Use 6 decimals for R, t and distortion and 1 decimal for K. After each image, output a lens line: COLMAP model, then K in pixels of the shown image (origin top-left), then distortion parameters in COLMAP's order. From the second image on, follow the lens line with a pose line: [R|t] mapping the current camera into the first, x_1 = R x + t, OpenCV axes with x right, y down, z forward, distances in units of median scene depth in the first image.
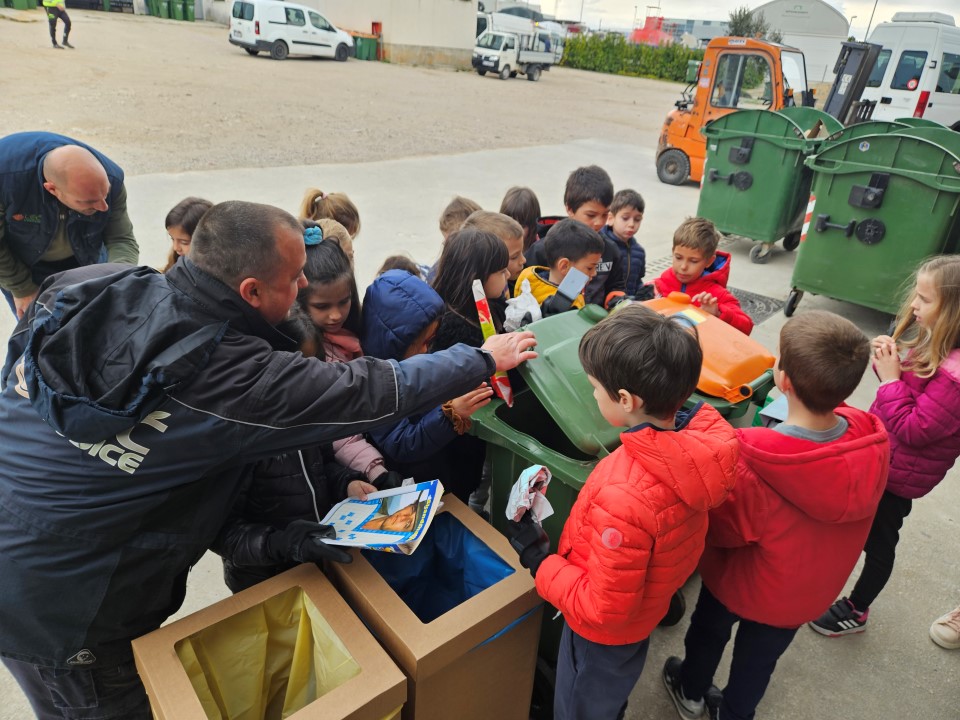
lens RADIAL K [[643.1, 0, 485.2], [0, 643.1, 361.1], [0, 0, 1]] dist [0.050087, -0.048993]
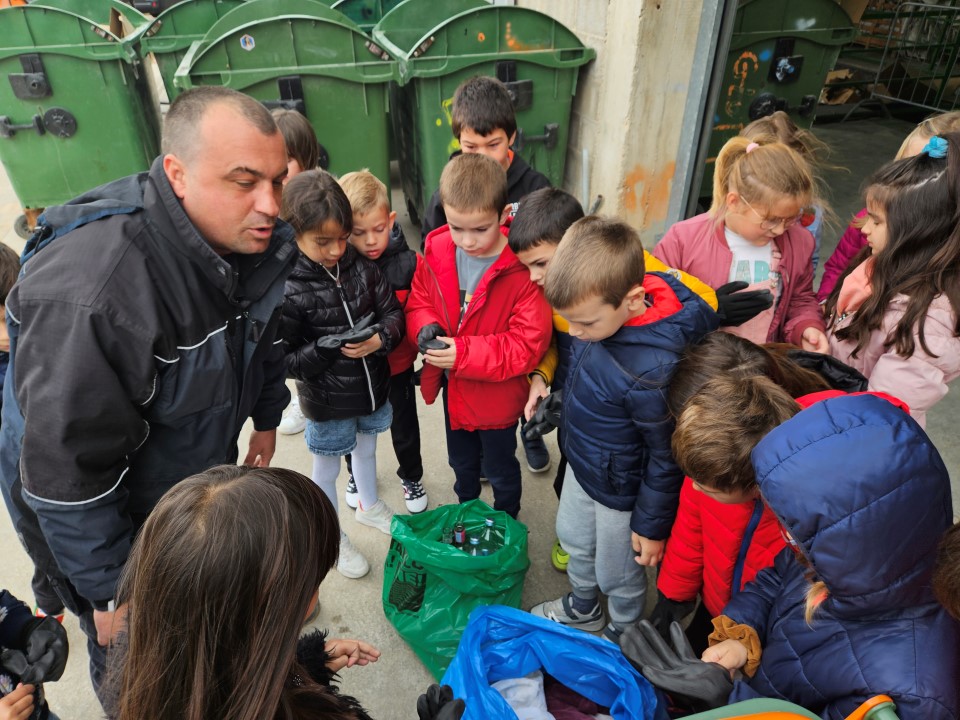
lens RADIAL K [[643.1, 0, 485.2], [0, 643.1, 361.1], [0, 0, 1]] dist [0.050087, -0.048993]
pose [[0.527031, -0.523179, 0.669718, 0.037289], [0.410778, 0.846699, 0.338175, -0.074261], [-0.743976, 0.096876, 0.661147, 0.169187]]
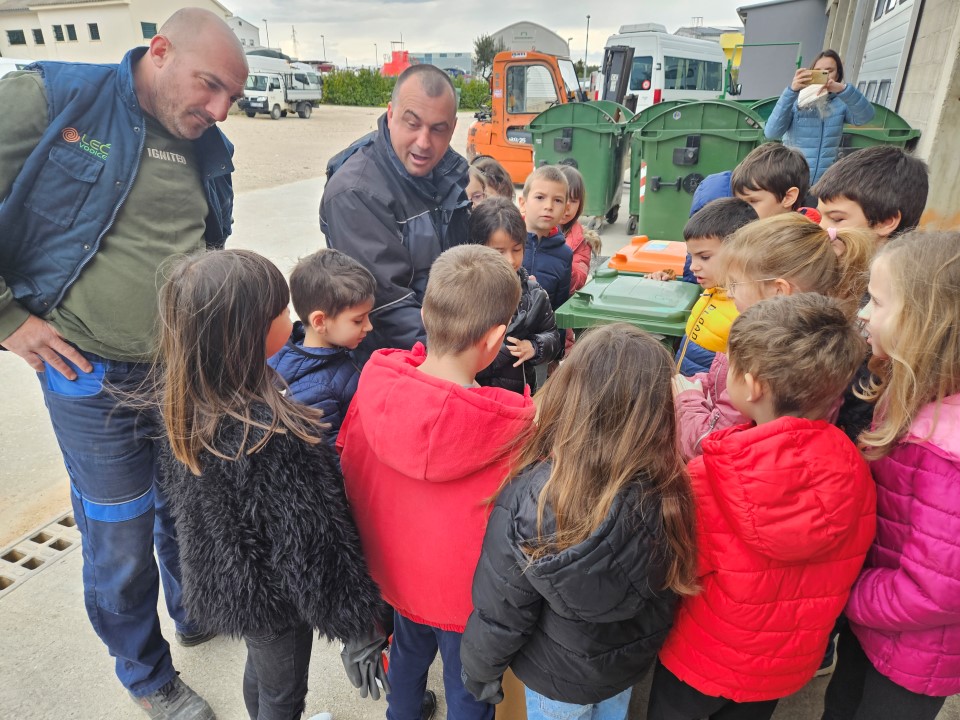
lens RADIAL K [[643.1, 0, 485.2], [0, 643.1, 361.1], [0, 0, 1]] dist [0.050087, -0.048993]
pose [[0.937277, -0.206401, 0.280910, -0.081419], [0.219147, 0.975586, -0.014381, 0.025126], [-0.271083, 0.075040, 0.959626, -0.016721]]
